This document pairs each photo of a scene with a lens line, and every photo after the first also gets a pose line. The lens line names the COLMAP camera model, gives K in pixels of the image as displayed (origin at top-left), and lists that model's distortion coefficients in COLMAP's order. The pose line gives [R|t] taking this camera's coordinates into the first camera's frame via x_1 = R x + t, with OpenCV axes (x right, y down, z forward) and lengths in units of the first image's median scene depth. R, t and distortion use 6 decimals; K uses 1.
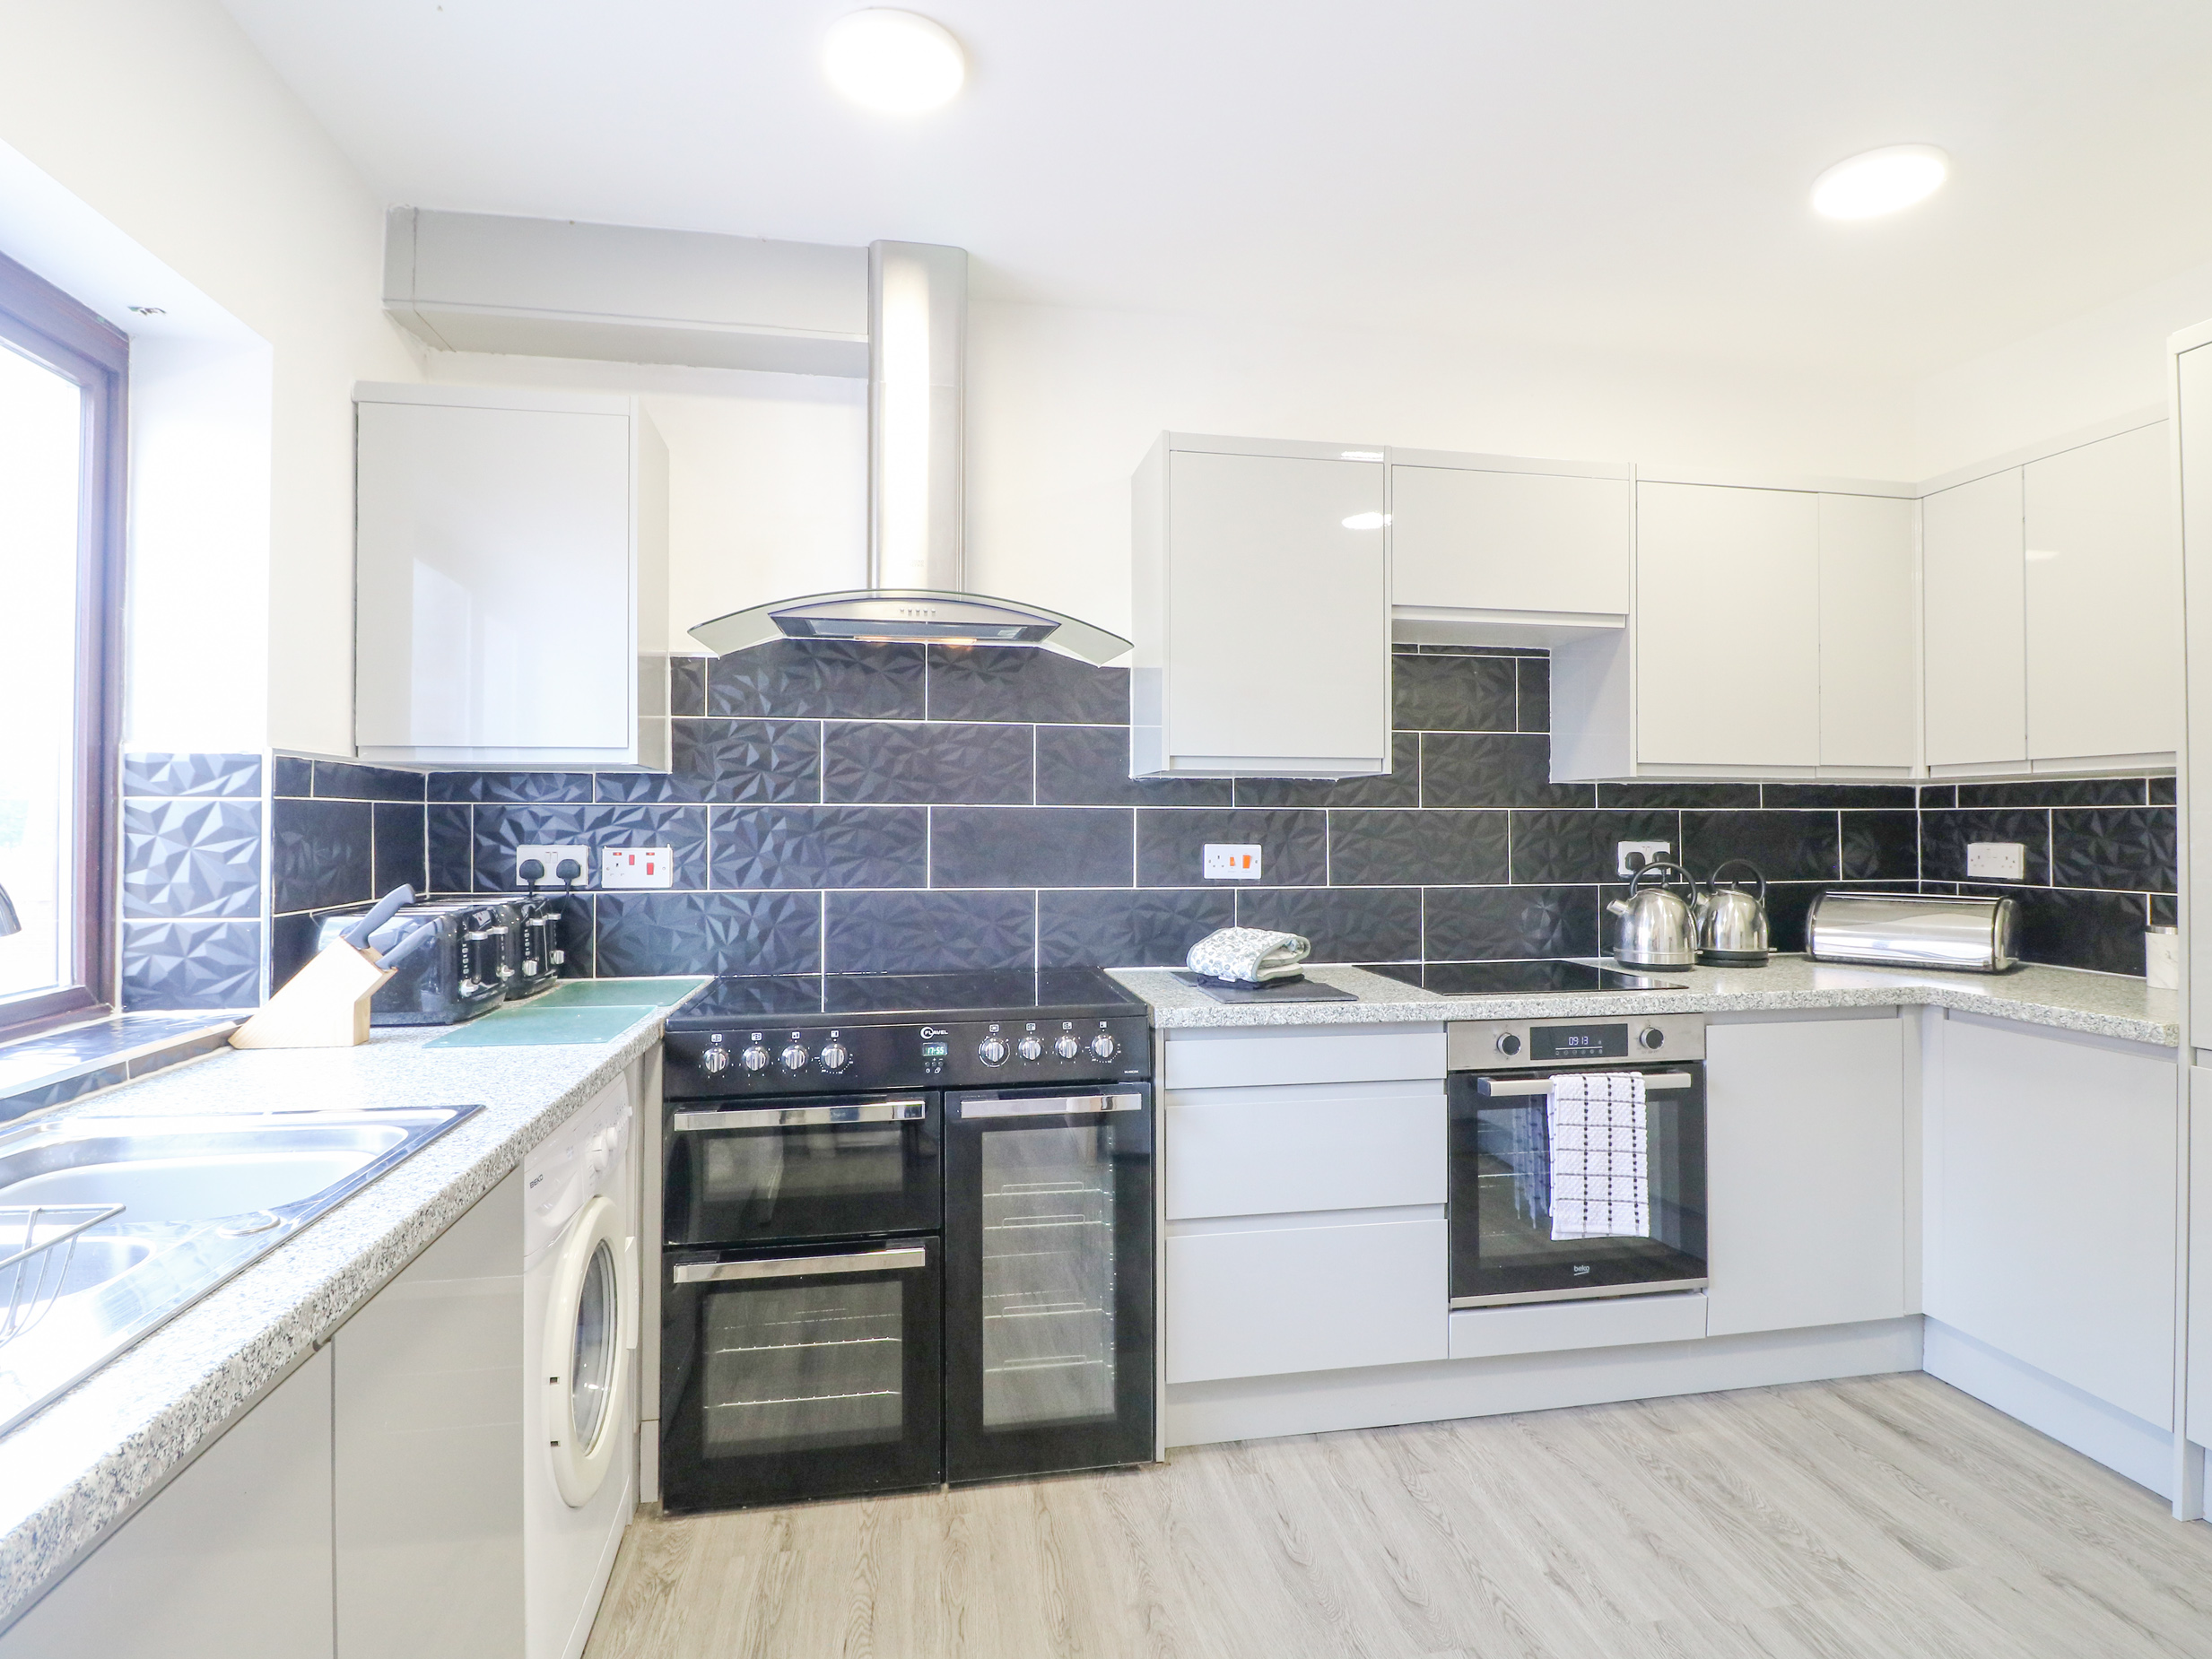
lens RADIAL K [[1186.7, 0, 1109.4], [0, 1186.7, 804.4], [0, 0, 1]] dist [-0.000878, -0.013255]
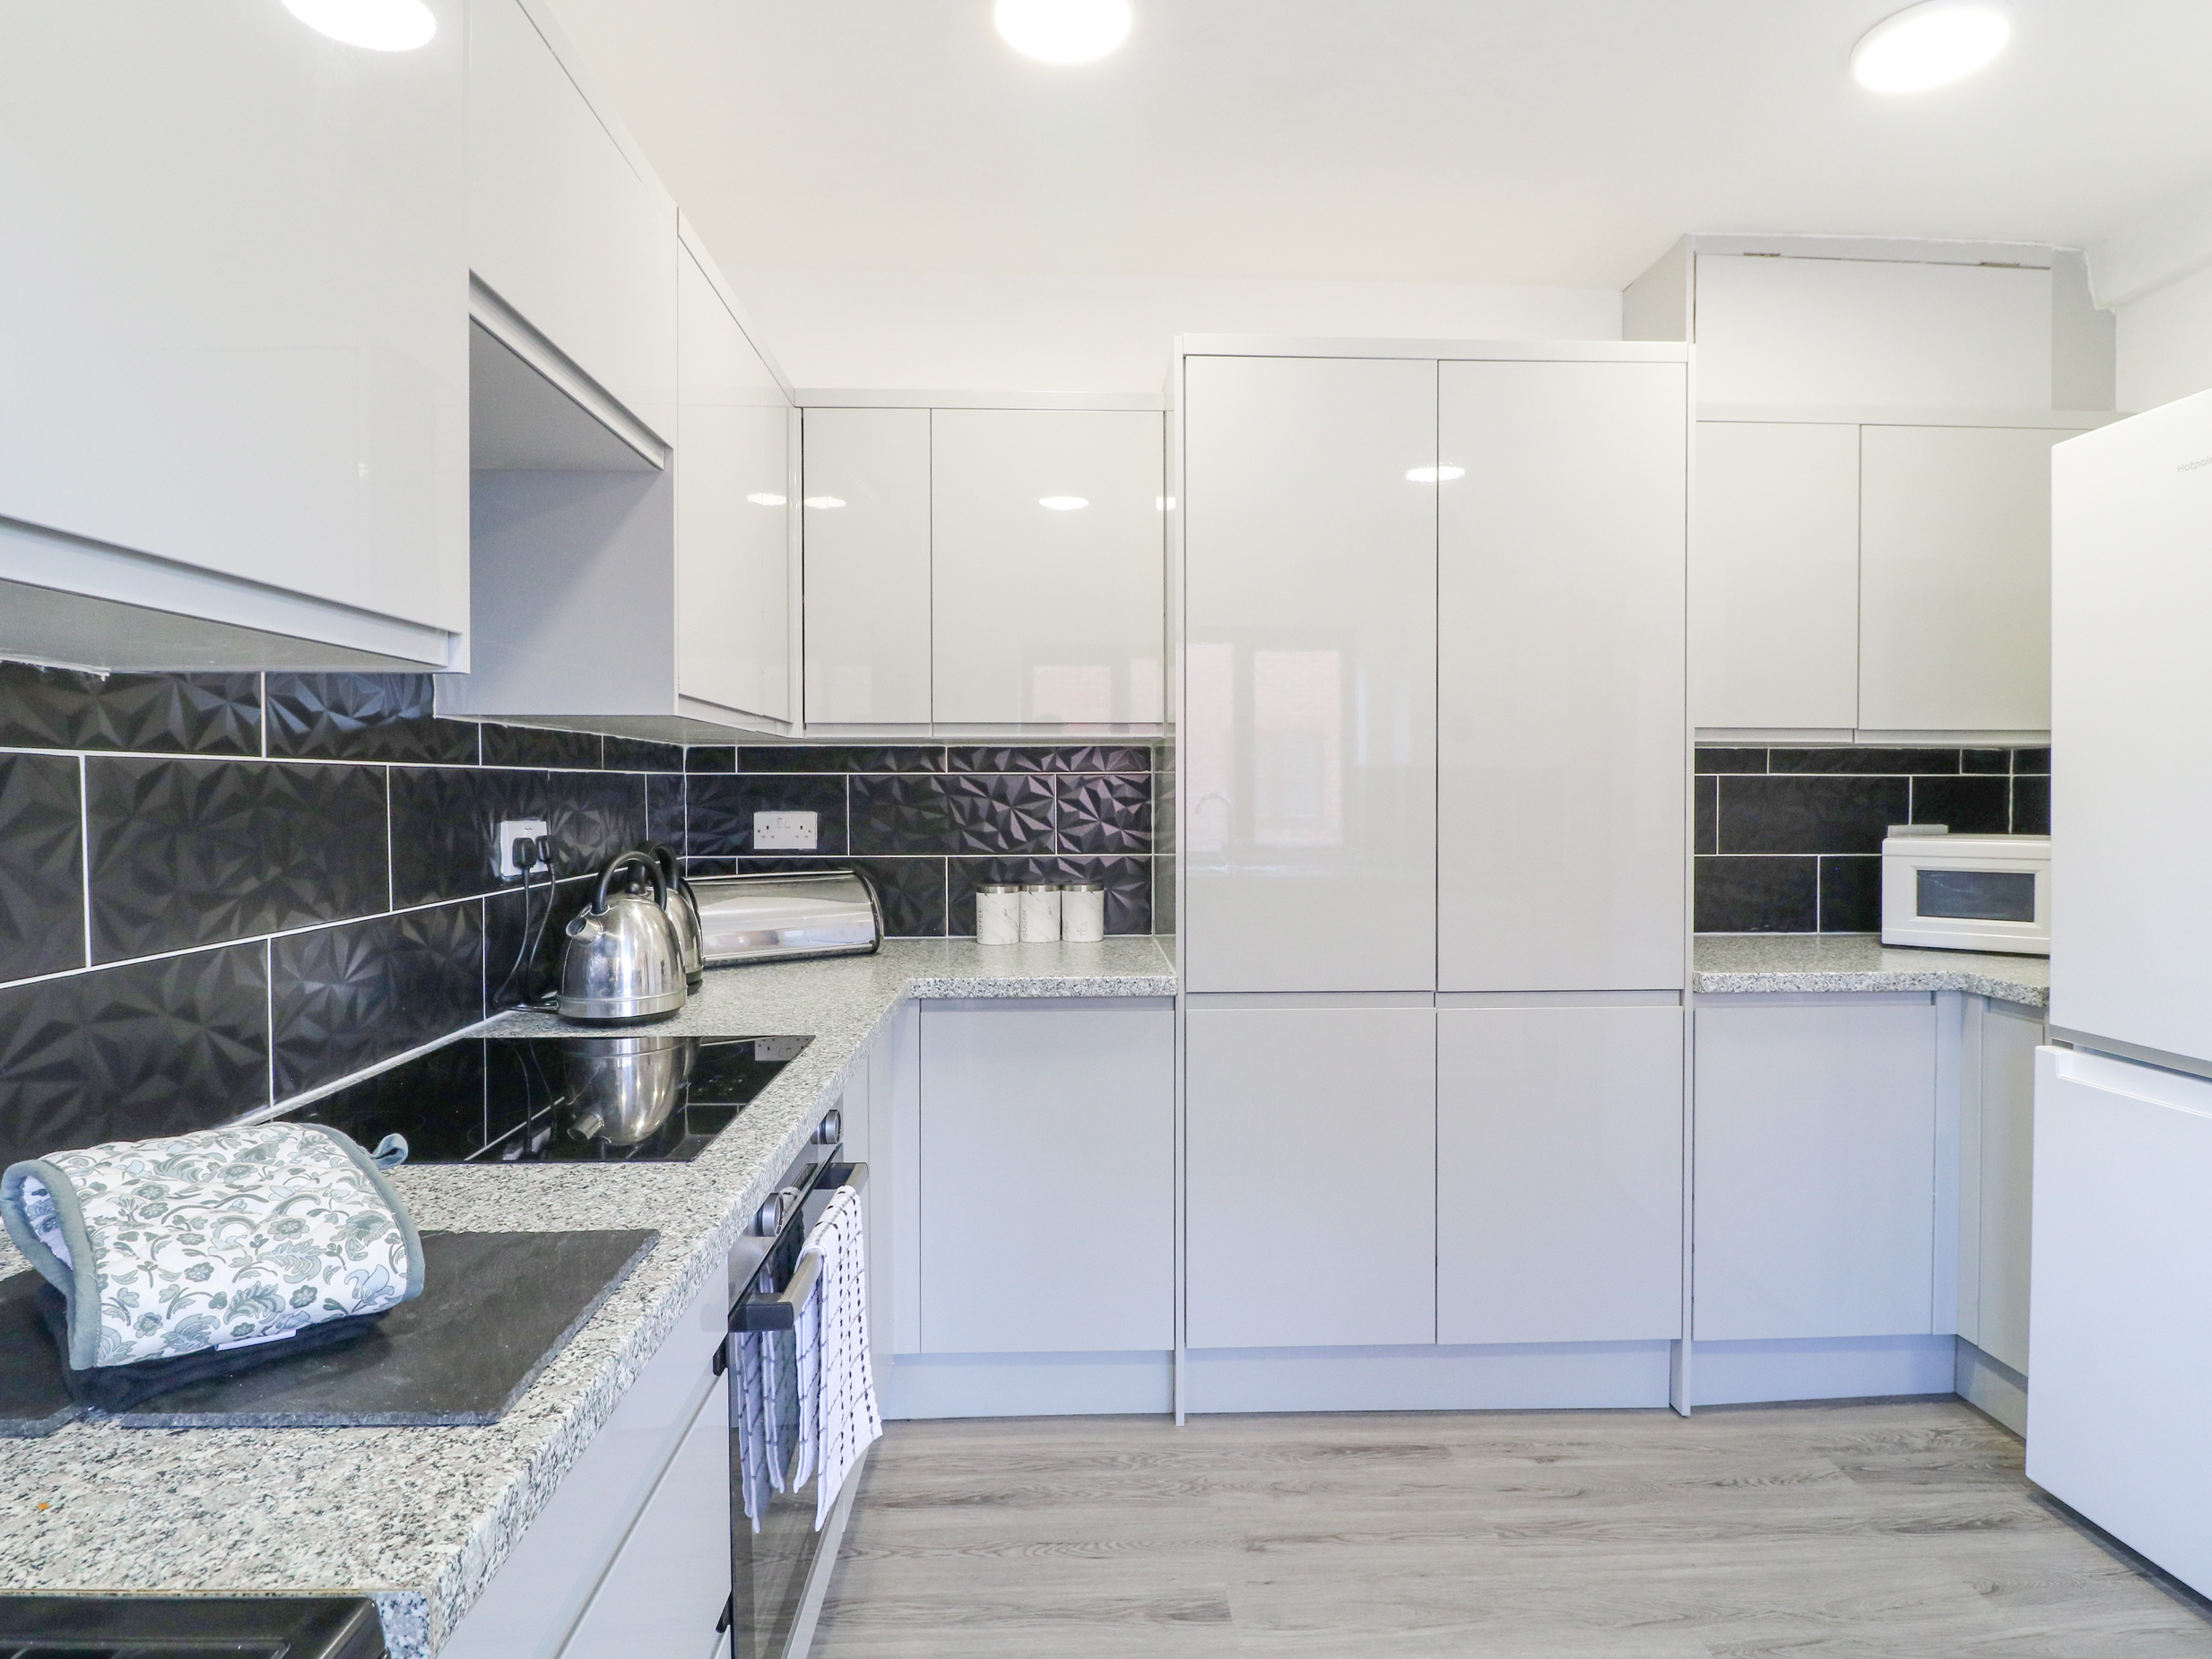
lens RADIAL K [[1187.0, 0, 1109.4], [0, 1187.0, 804.4], [0, 0, 1]] dist [-0.000878, -0.013255]
pose [[0.131420, -0.013463, 0.991235, -0.139841], [-0.014696, 0.999771, 0.015527, 0.010313], [-0.991218, -0.016608, 0.131192, 0.692611]]
